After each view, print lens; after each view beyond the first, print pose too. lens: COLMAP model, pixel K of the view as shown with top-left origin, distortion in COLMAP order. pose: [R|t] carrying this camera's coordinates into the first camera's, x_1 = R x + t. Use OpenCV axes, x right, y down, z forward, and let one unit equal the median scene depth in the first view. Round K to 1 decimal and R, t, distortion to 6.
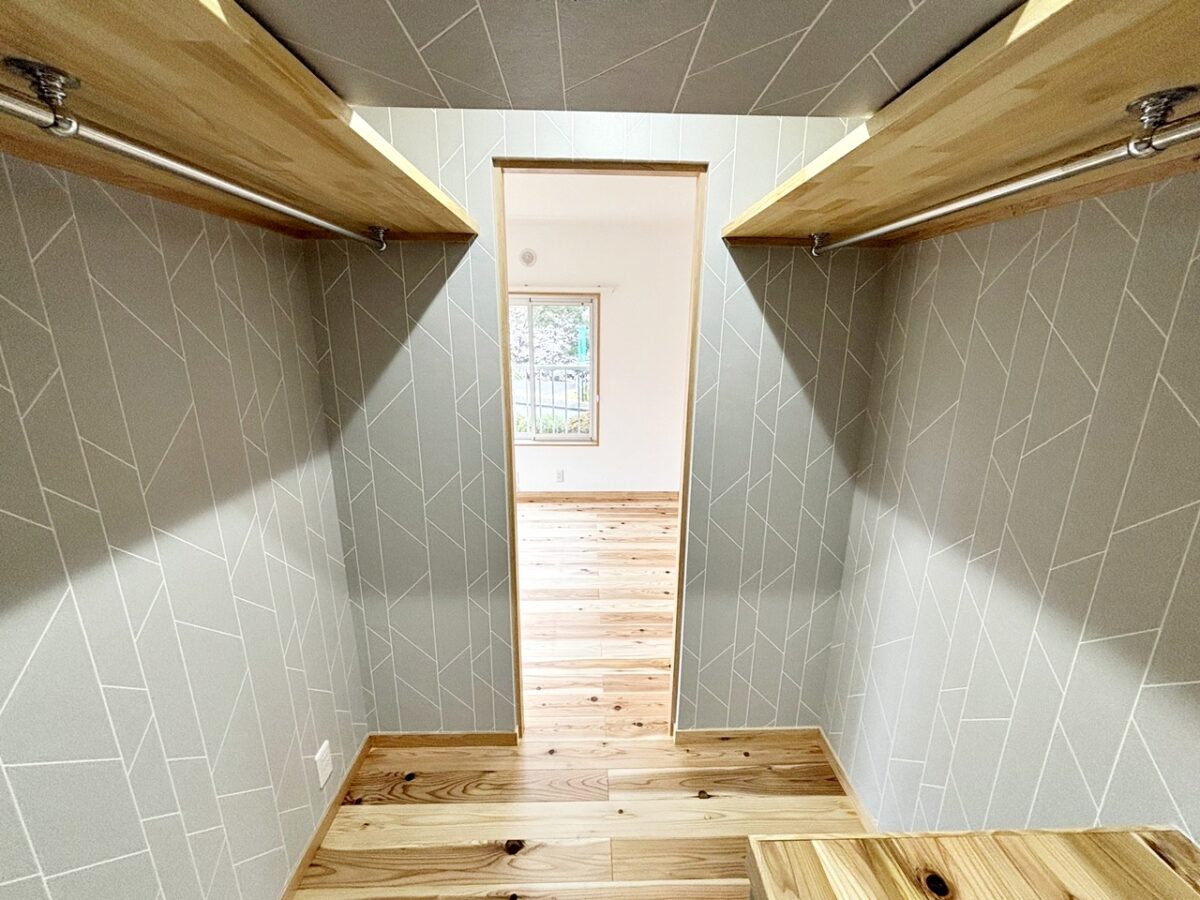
lens RADIAL K [[484.4, 0, 599.0], [0, 484.4, 454.5], [0, 0, 1]] dist [-0.001544, 0.001899]
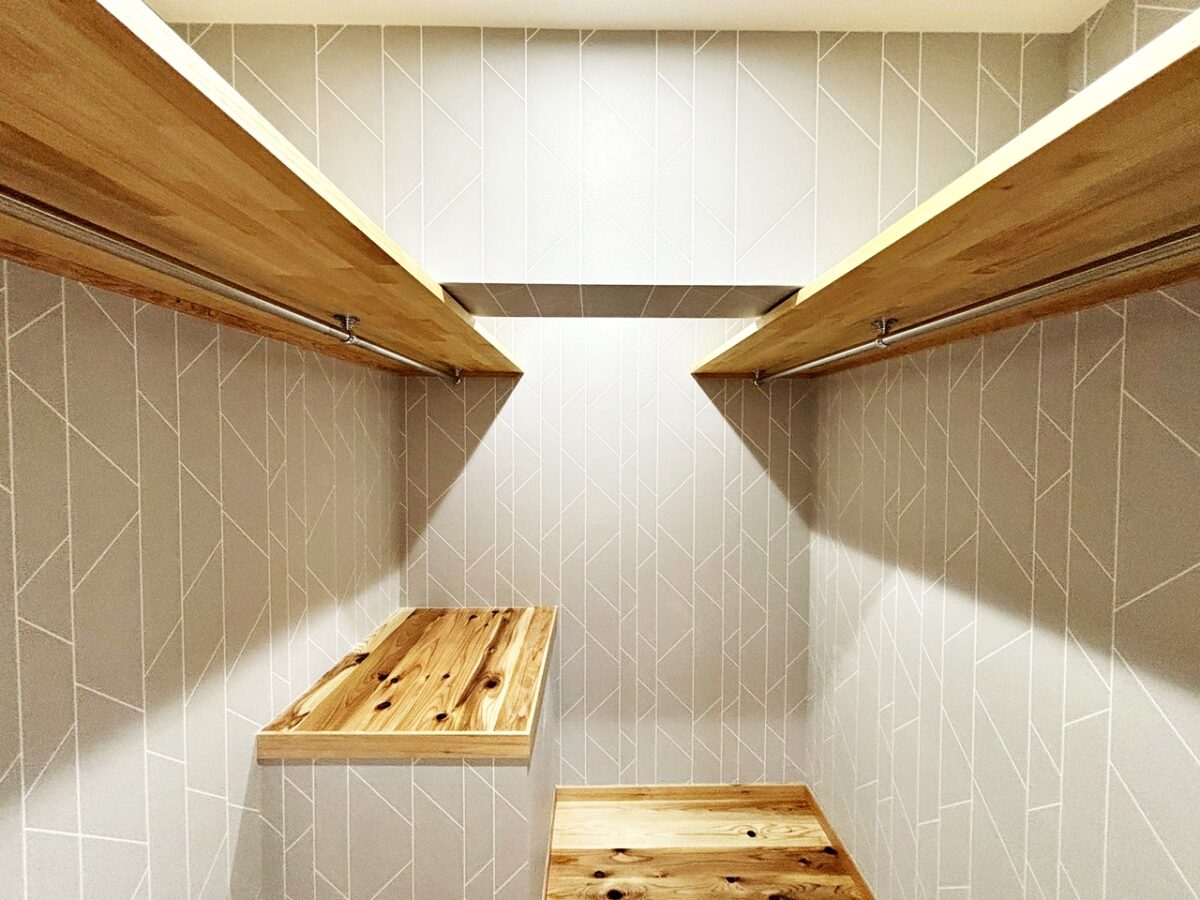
lens RADIAL K [[484.4, 0, 599.3], [0, 484.4, 449.4], [0, 0, 1]] dist [-0.001544, 0.001899]
pose [[0.999971, -0.001320, -0.007546, -0.006923], [-0.000415, 0.974269, -0.225388, 0.098549], [0.007649, 0.225385, 0.974240, -0.355762]]
